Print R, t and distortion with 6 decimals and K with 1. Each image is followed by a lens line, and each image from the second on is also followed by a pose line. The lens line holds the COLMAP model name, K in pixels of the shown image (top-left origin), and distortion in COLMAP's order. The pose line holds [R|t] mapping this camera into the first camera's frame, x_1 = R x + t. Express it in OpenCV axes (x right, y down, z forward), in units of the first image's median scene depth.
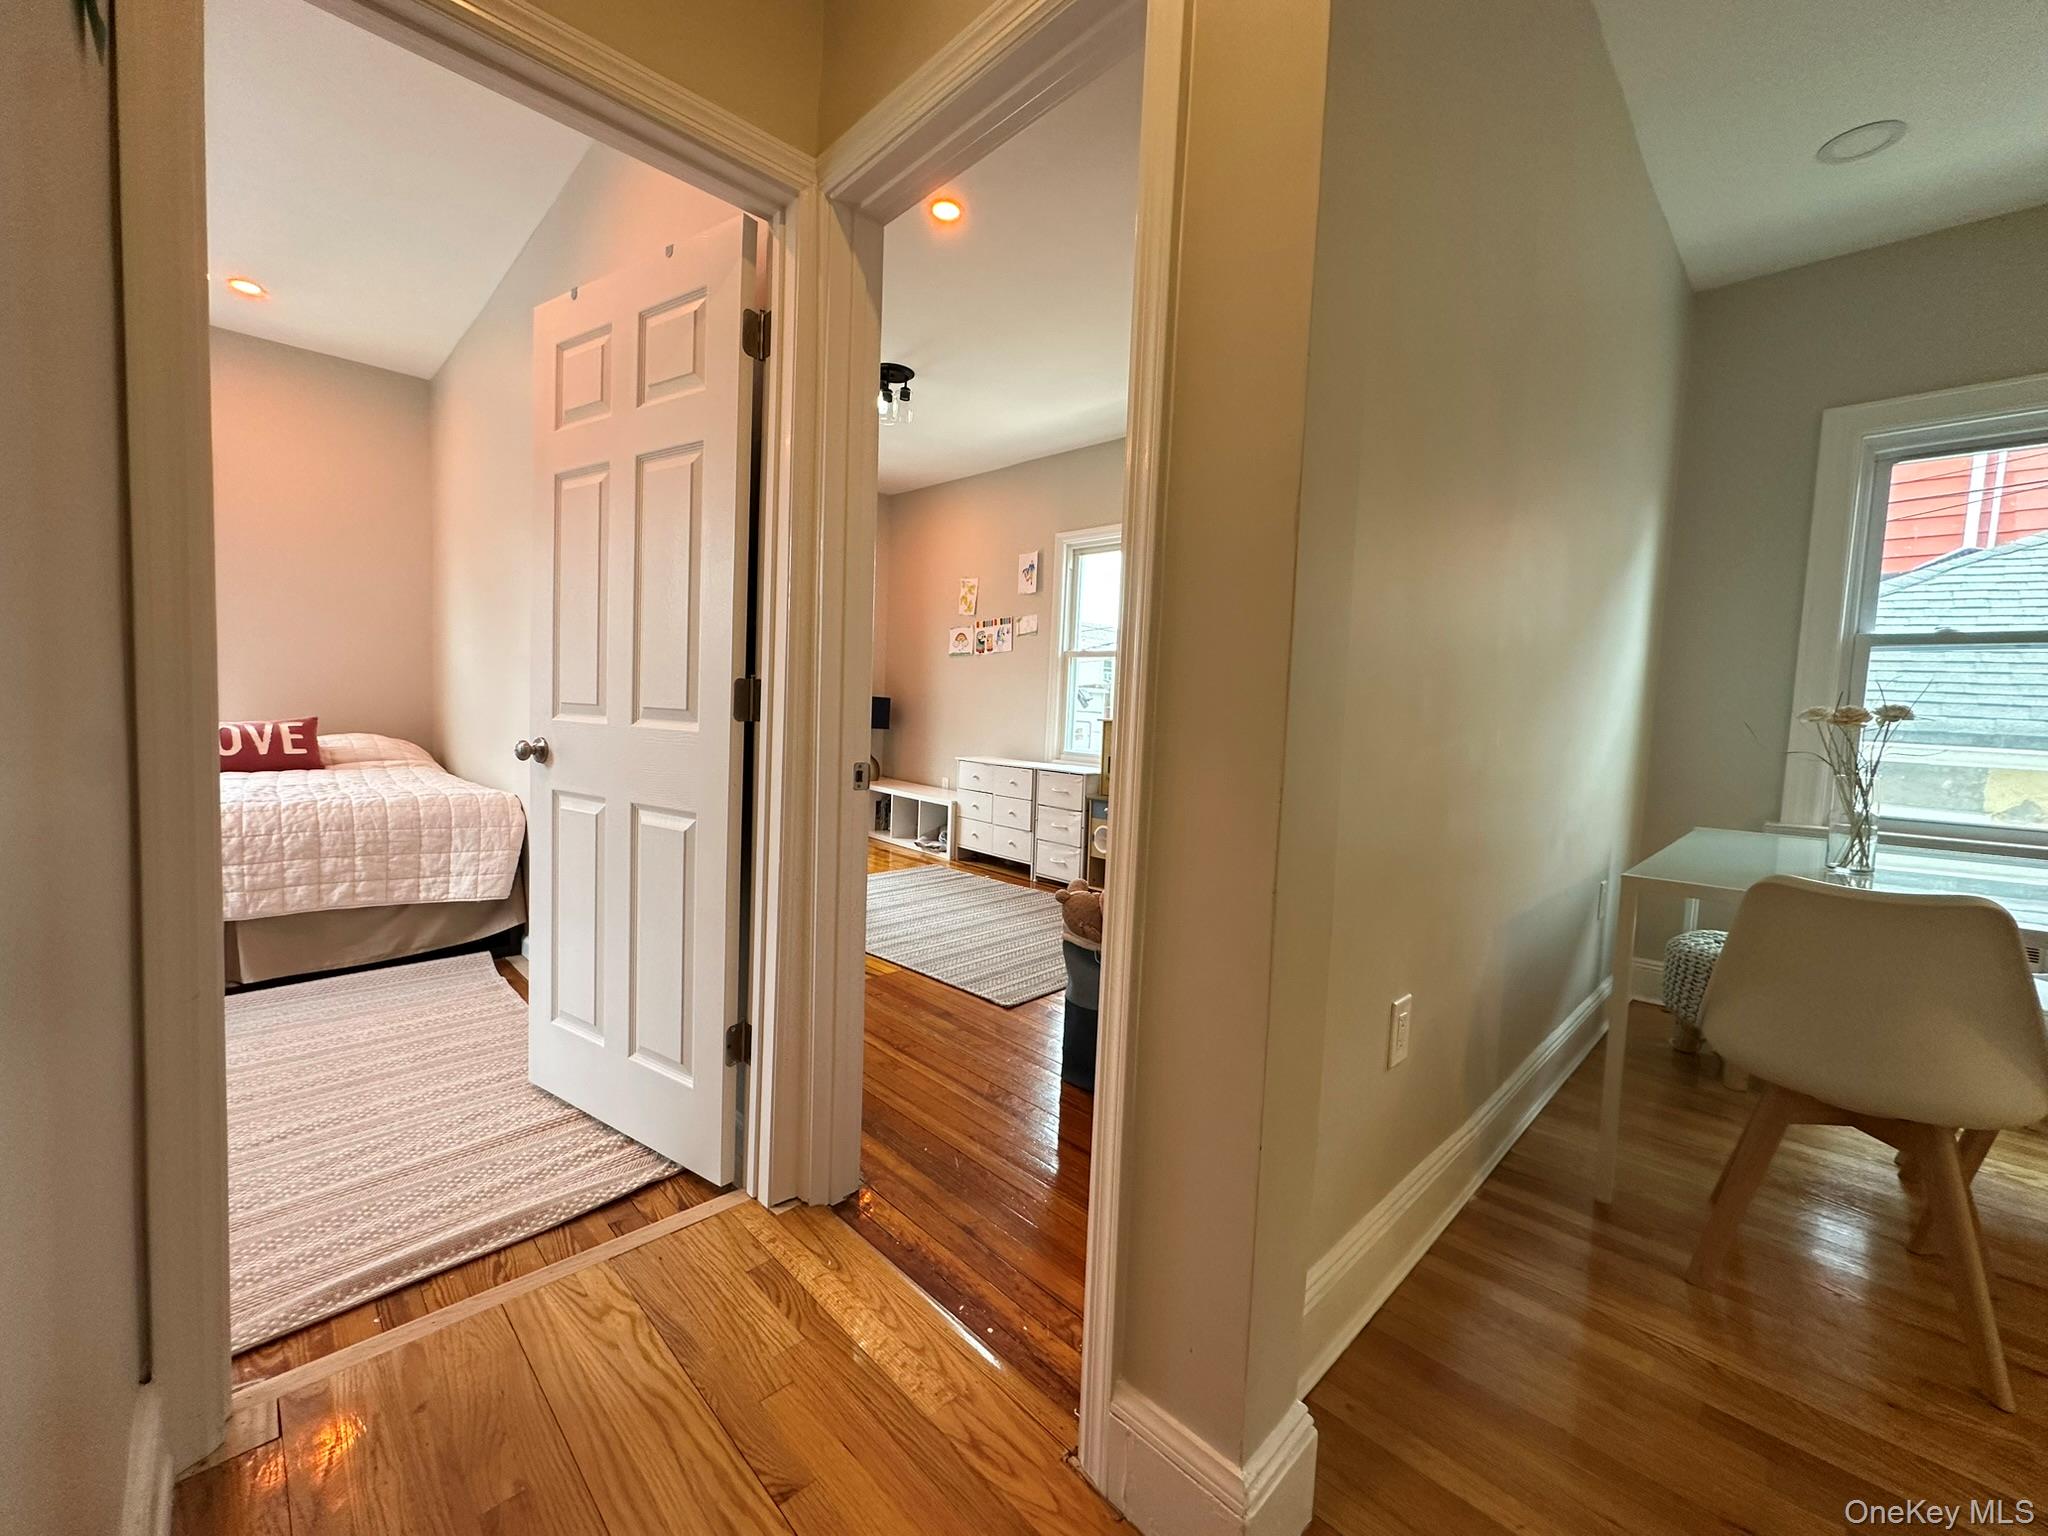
lens RADIAL K [[819.8, 0, 1024.0], [0, 819.8, 768.0], [0, 0, 1]] dist [-0.001140, -0.000156]
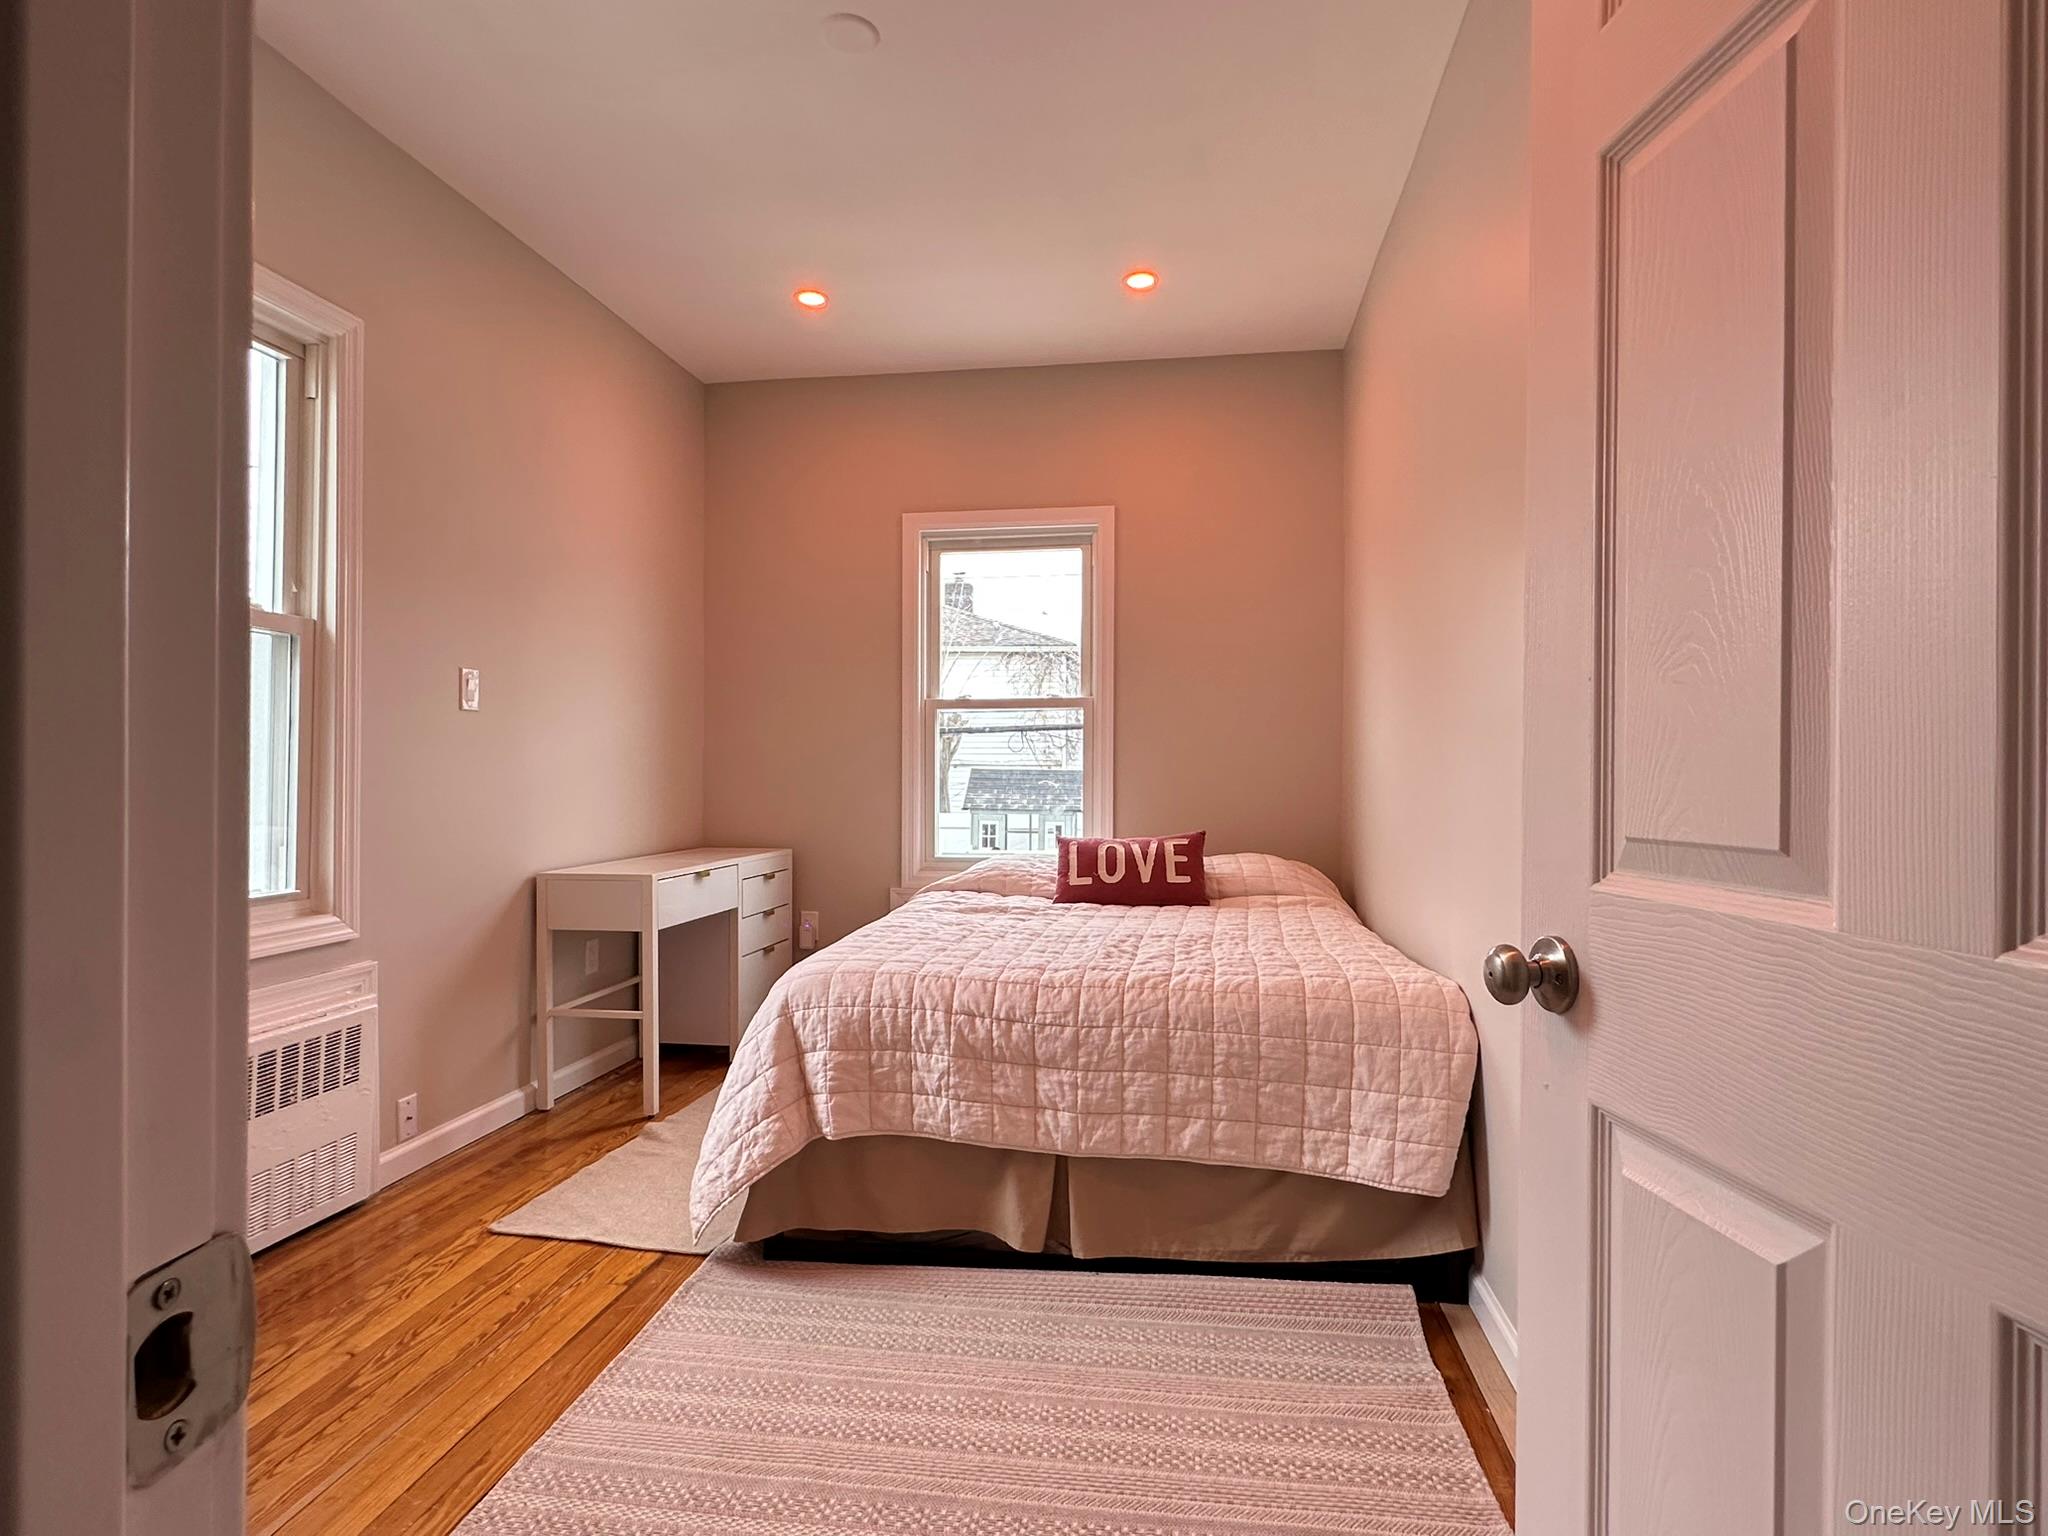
lens RADIAL K [[1103.0, 0, 1026.2], [0, 1103.0, 773.8], [0, 0, 1]] dist [-0.001263, 0.000146]
pose [[0.608838, -0.038517, -0.792359, -0.243540], [-0.037708, 0.996286, -0.077404, -0.041266], [0.792398, 0.077005, 0.605125, 0.370287]]
